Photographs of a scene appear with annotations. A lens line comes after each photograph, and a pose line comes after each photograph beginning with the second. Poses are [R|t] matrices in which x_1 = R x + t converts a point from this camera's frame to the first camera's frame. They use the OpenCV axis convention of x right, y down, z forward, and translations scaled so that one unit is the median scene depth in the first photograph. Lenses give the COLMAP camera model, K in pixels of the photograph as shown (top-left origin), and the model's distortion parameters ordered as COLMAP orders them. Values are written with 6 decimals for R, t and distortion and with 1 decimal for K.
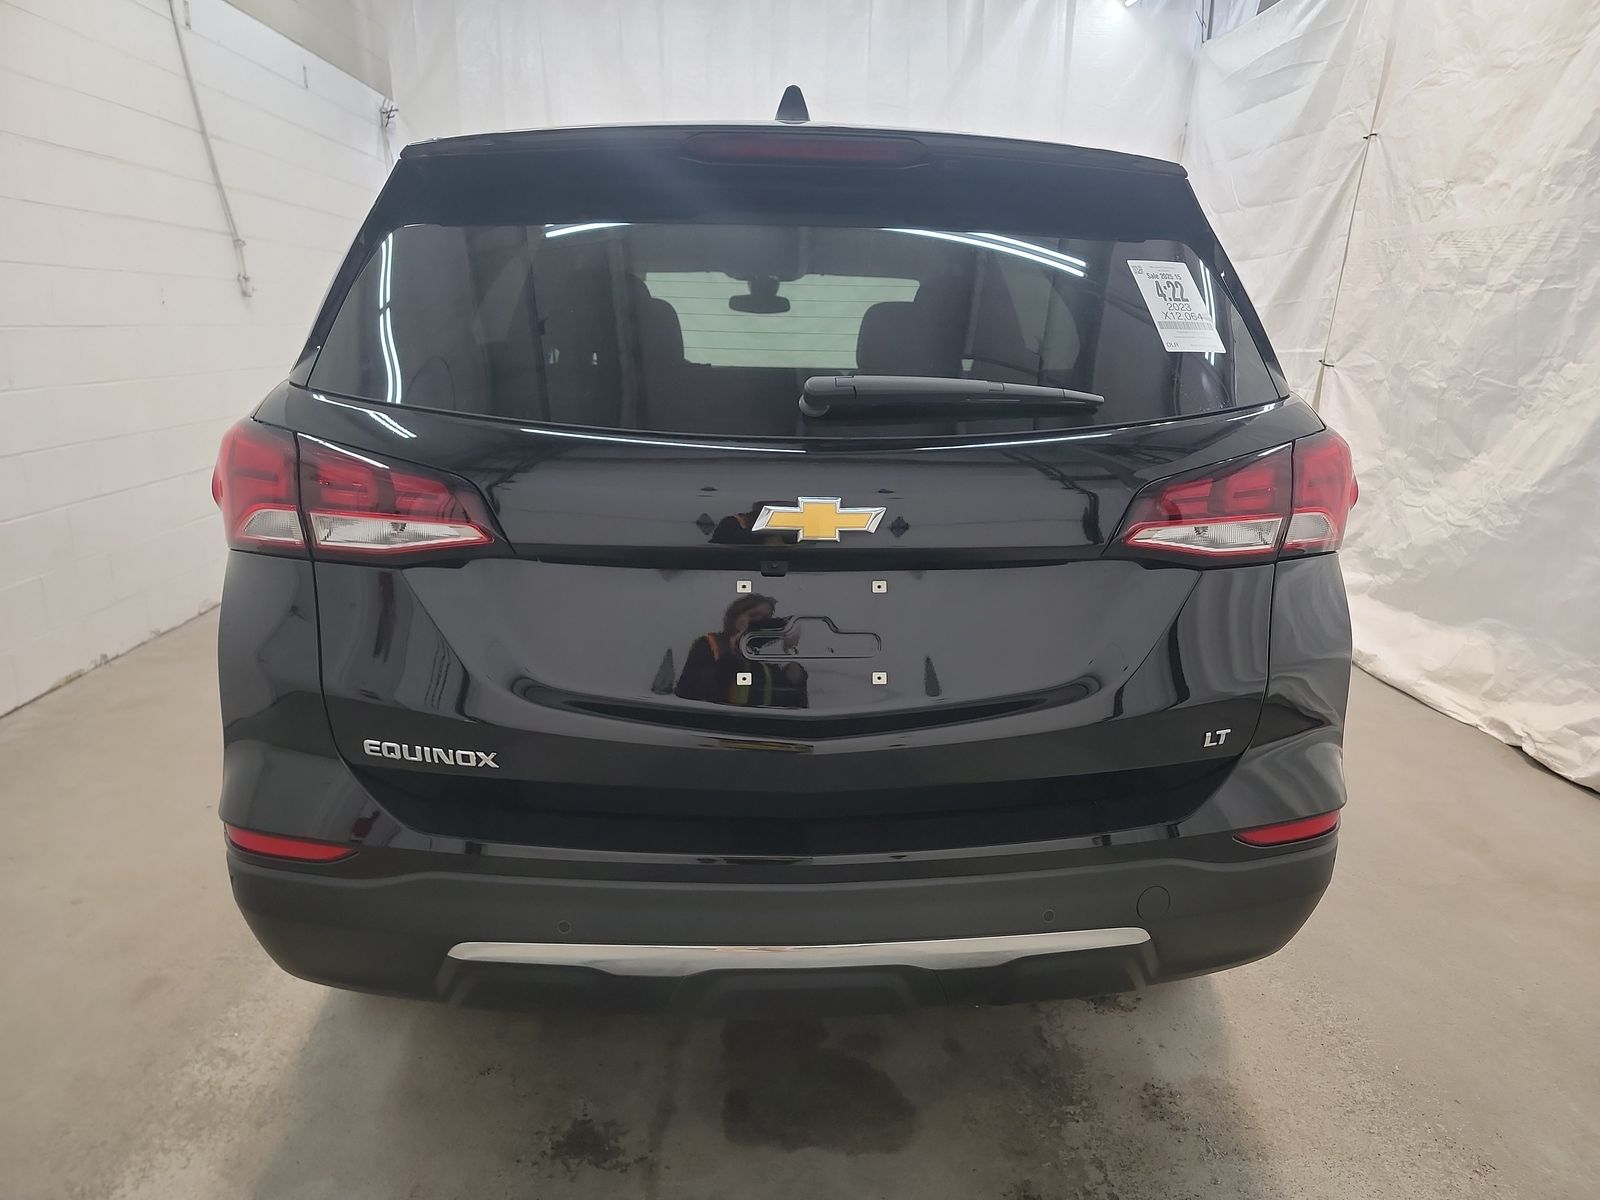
lens RADIAL K [[1116.0, 0, 803.6], [0, 1116.0, 617.0], [0, 0, 1]] dist [0.046707, -0.047414]
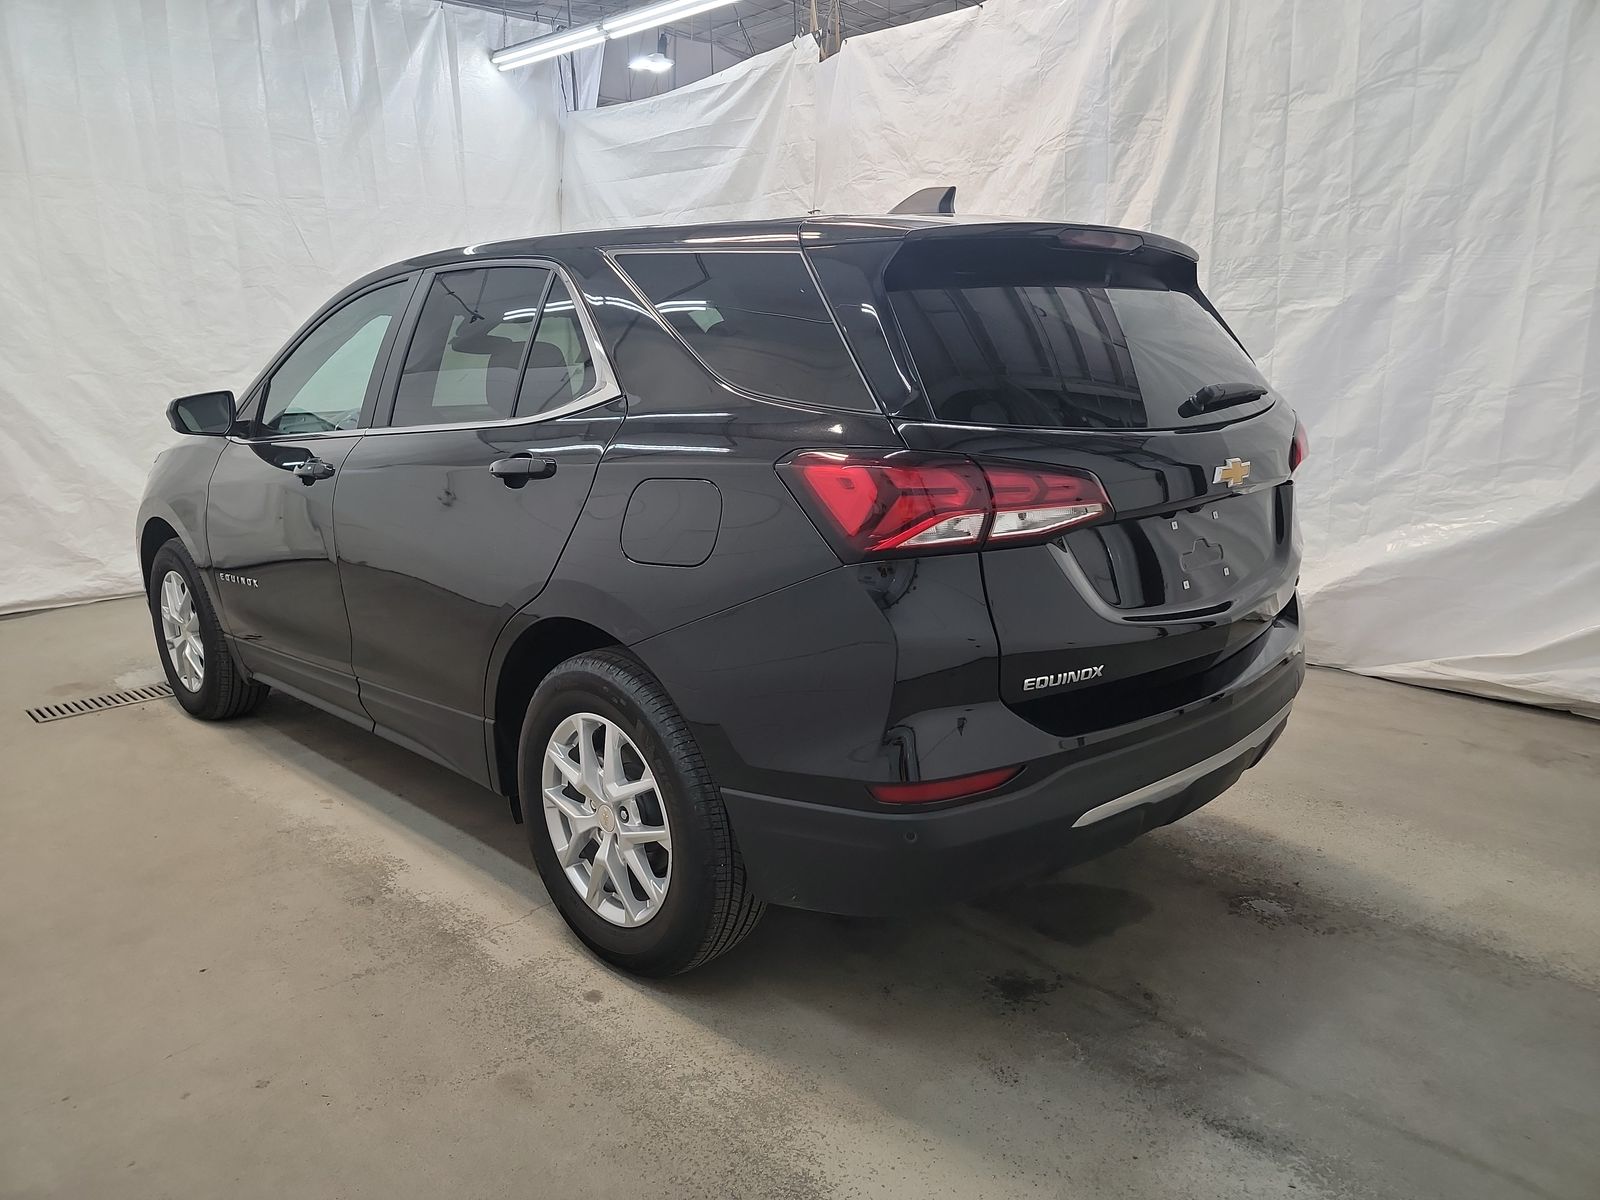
lens RADIAL K [[1110.1, 0, 800.0], [0, 1110.1, 600.0], [0, 0, 1]] dist [0.034910, -0.001976]
pose [[0.754697, -0.170166, 0.633621, -1.110564], [0.195157, 0.980288, 0.030818, -0.058811], [-0.626375, 0.100397, 0.773029, 0.114334]]
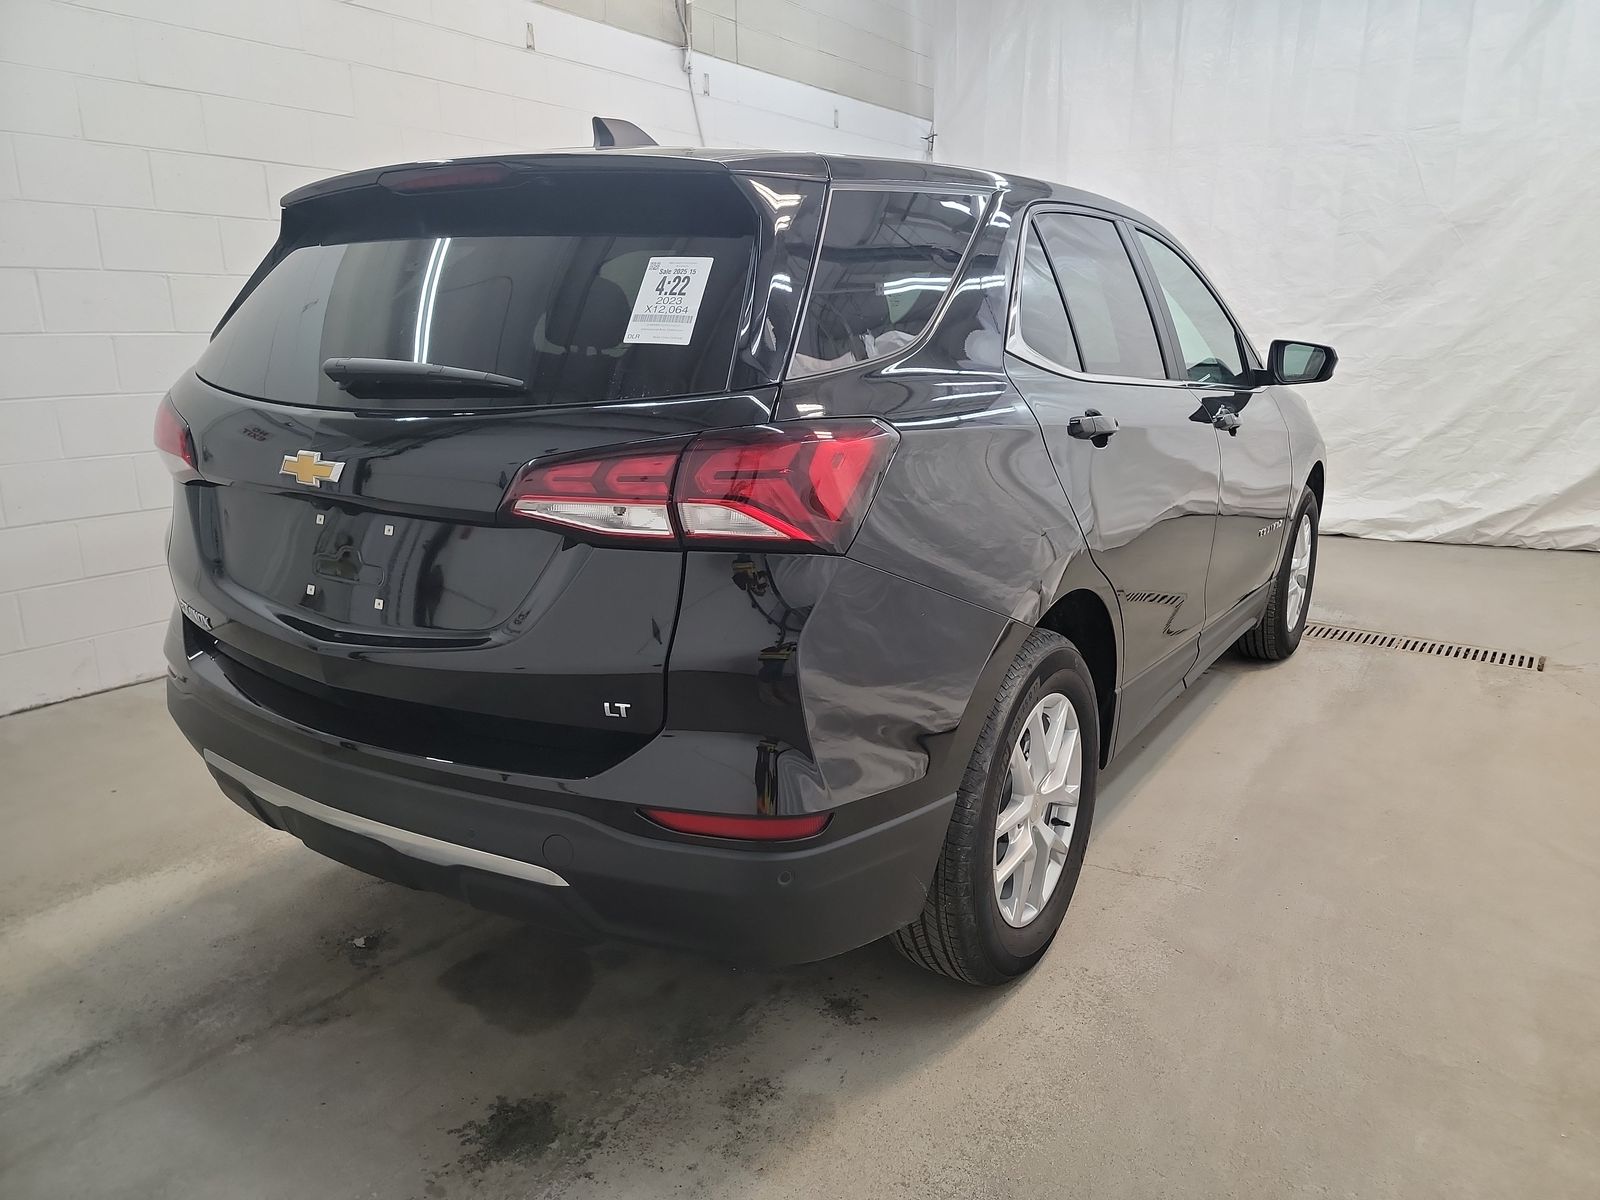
lens RADIAL K [[1119.3, 0, 818.4], [0, 1119.3, 604.5], [0, 0, 1]] dist [0.054320, -0.047754]
pose [[0.799976, 0.131532, -0.585438, 0.936447], [-0.139027, 0.989759, 0.032397, -0.041866], [0.583703, 0.055475, 0.810070, 0.212438]]
